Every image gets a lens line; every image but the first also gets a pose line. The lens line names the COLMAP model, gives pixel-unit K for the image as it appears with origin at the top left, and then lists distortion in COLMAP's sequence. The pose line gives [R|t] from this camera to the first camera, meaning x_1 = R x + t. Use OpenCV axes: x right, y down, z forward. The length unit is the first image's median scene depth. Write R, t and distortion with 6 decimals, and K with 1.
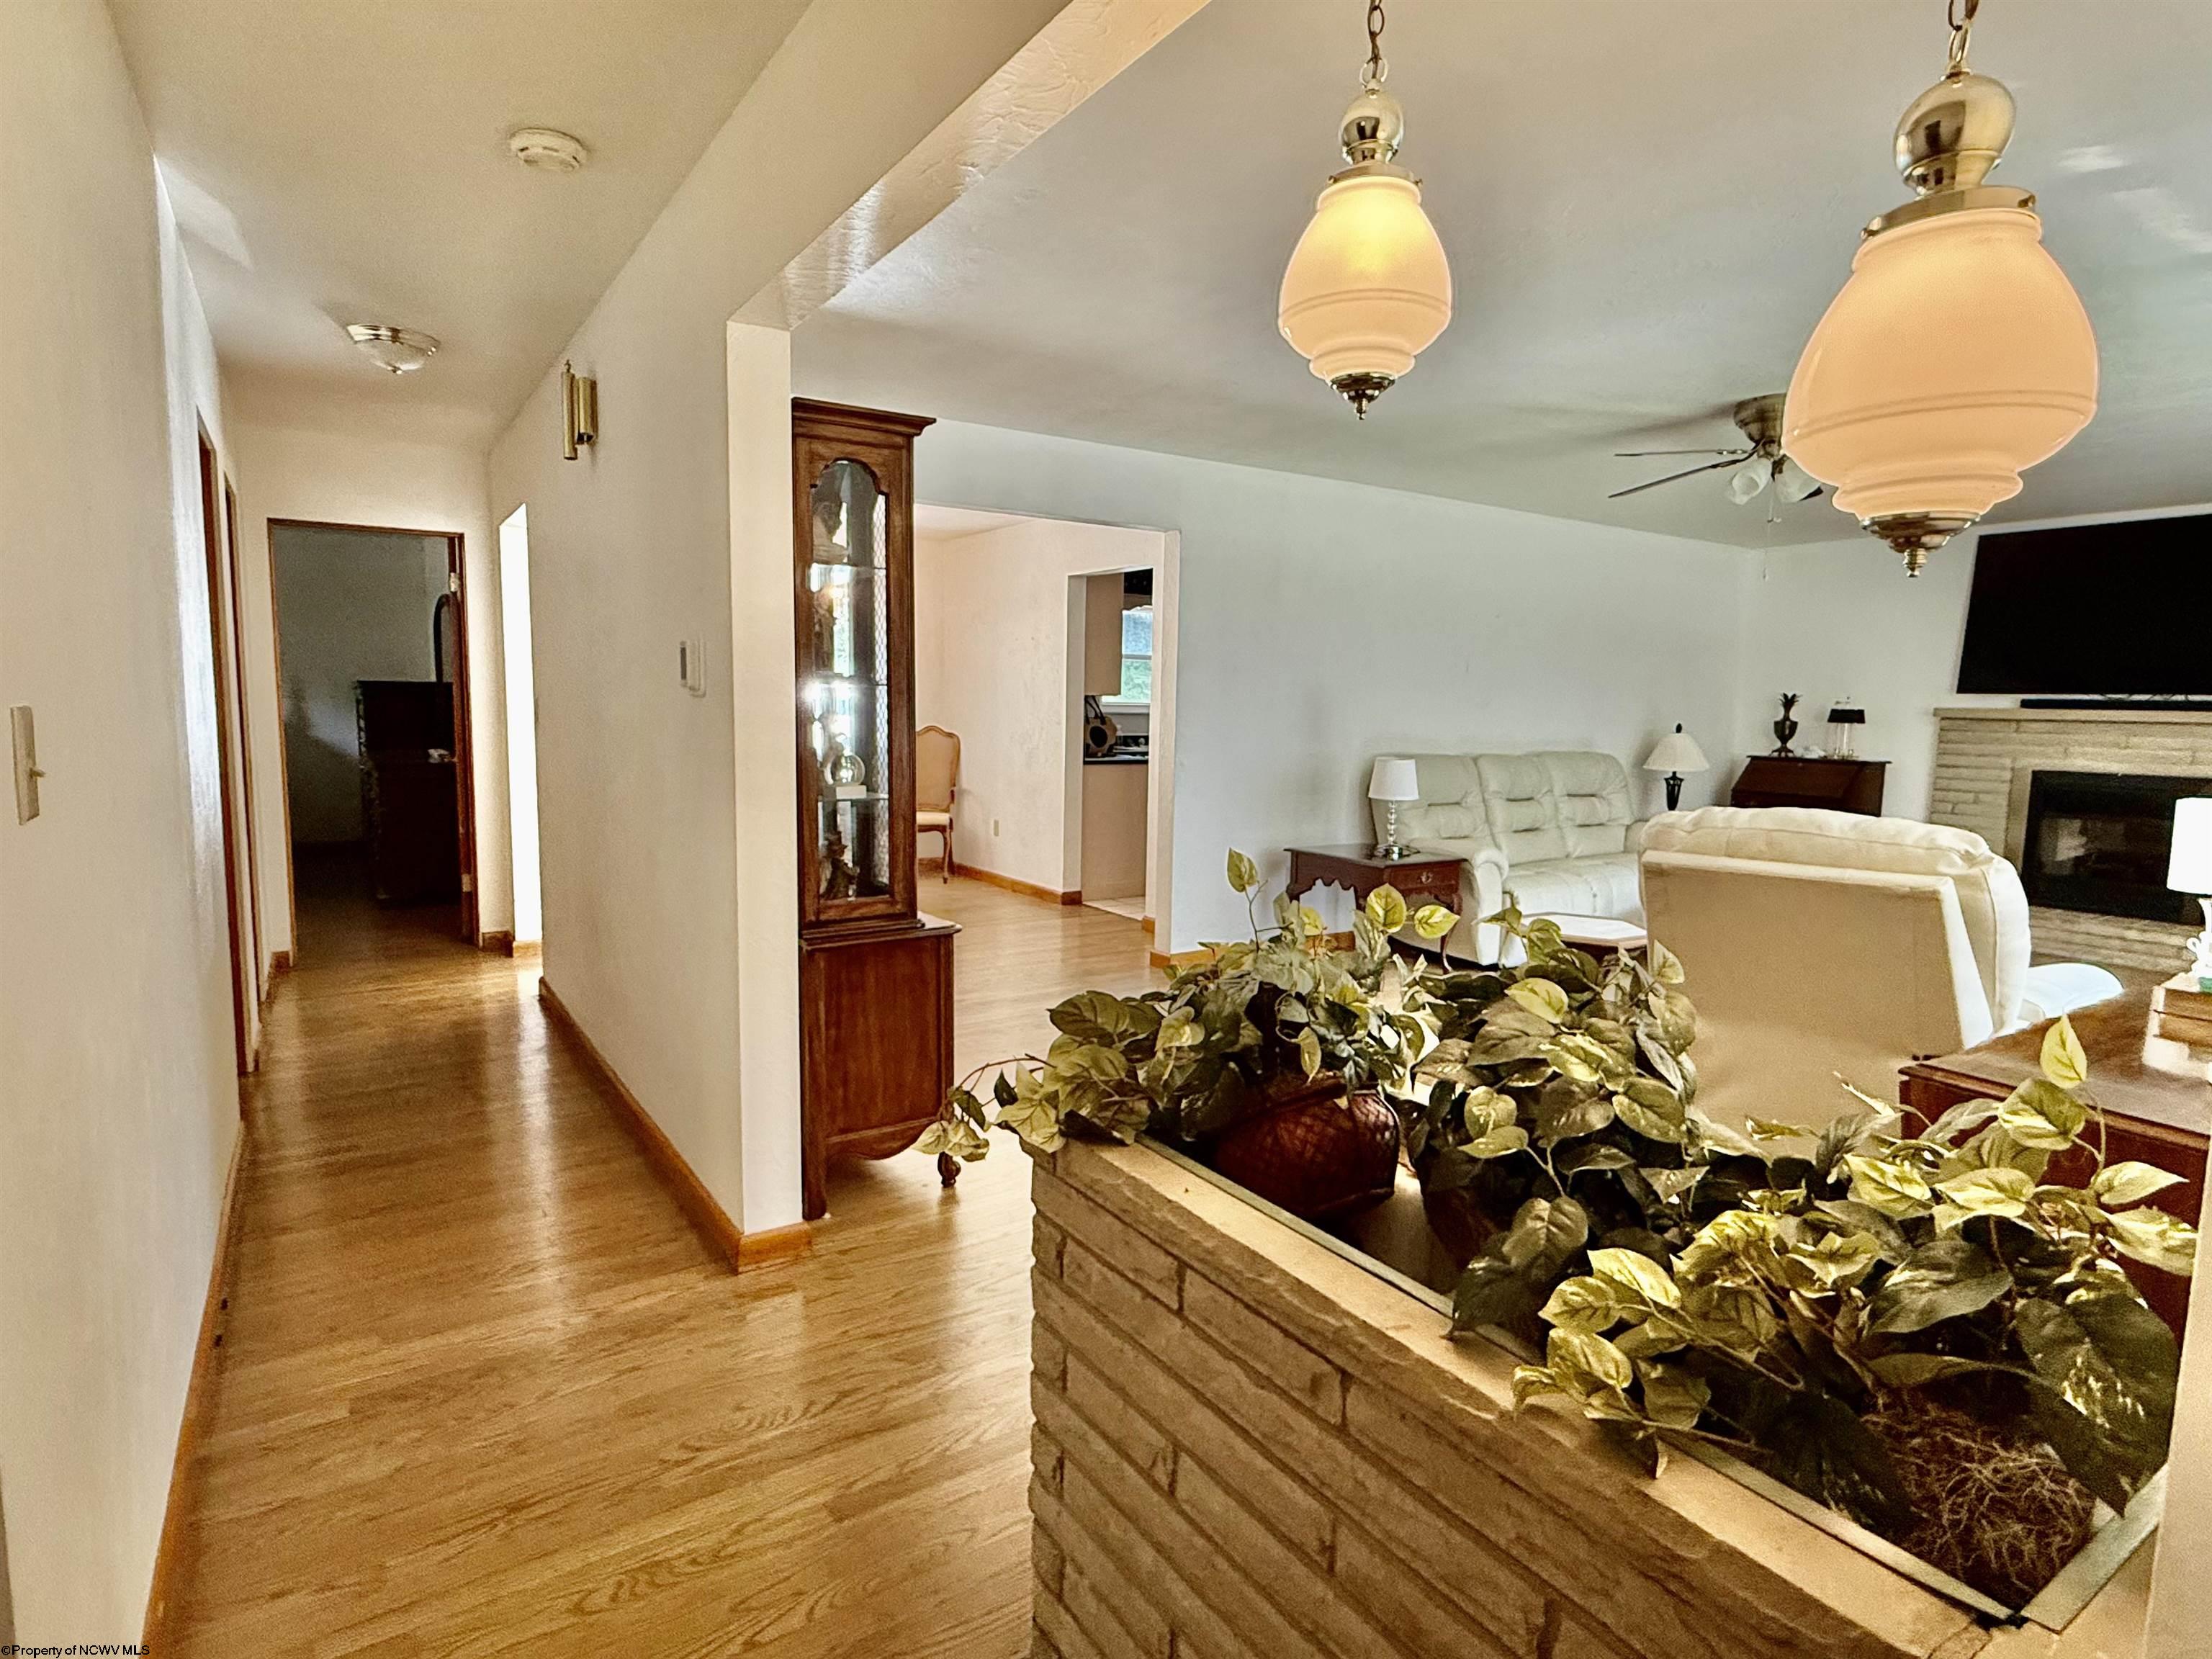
lens RADIAL K [[1171.1, 0, 1106.0], [0, 1171.1, 829.5], [0, 0, 1]] dist [-0.003892, -0.000940]
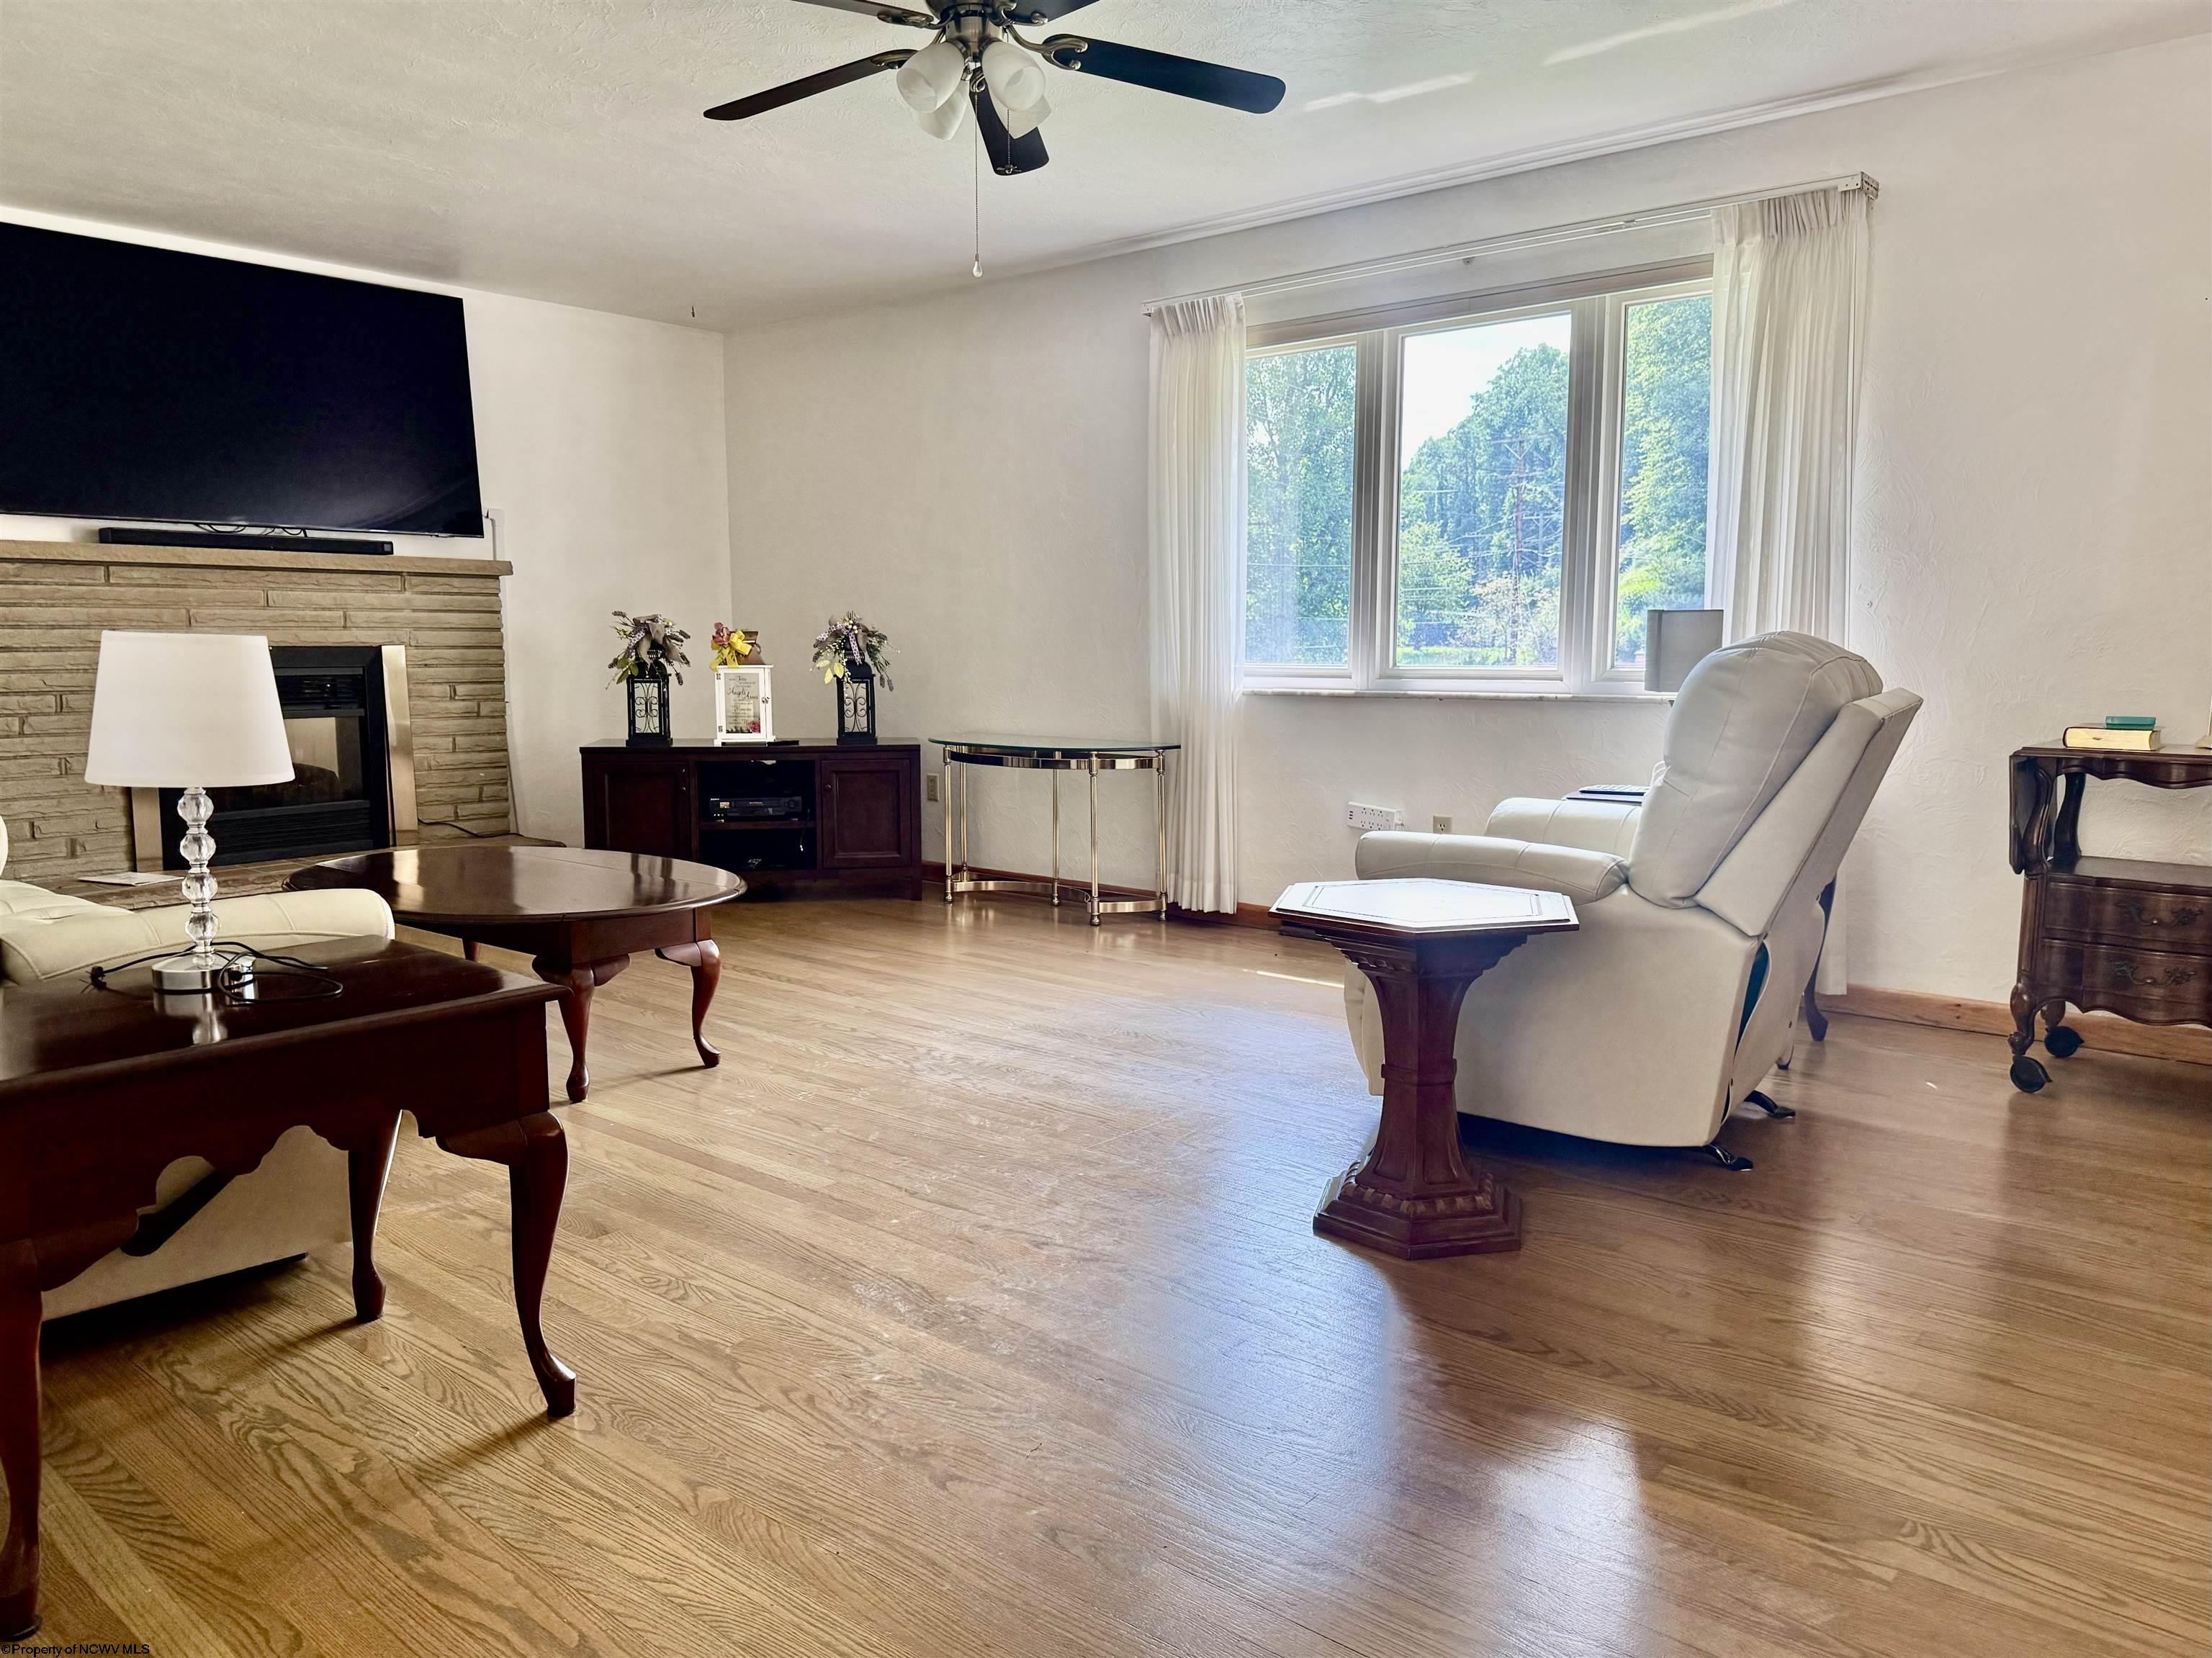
lens RADIAL K [[1587.2, 0, 1099.0], [0, 1587.2, 810.8], [0, 0, 1]] dist [0.052283, -0.058554]
pose [[-0.274061, -0.122686, 0.953855, -0.135409], [0.096992, 0.983246, 0.154334, -0.047572], [-0.956809, 0.134813, -0.257569, 0.746595]]
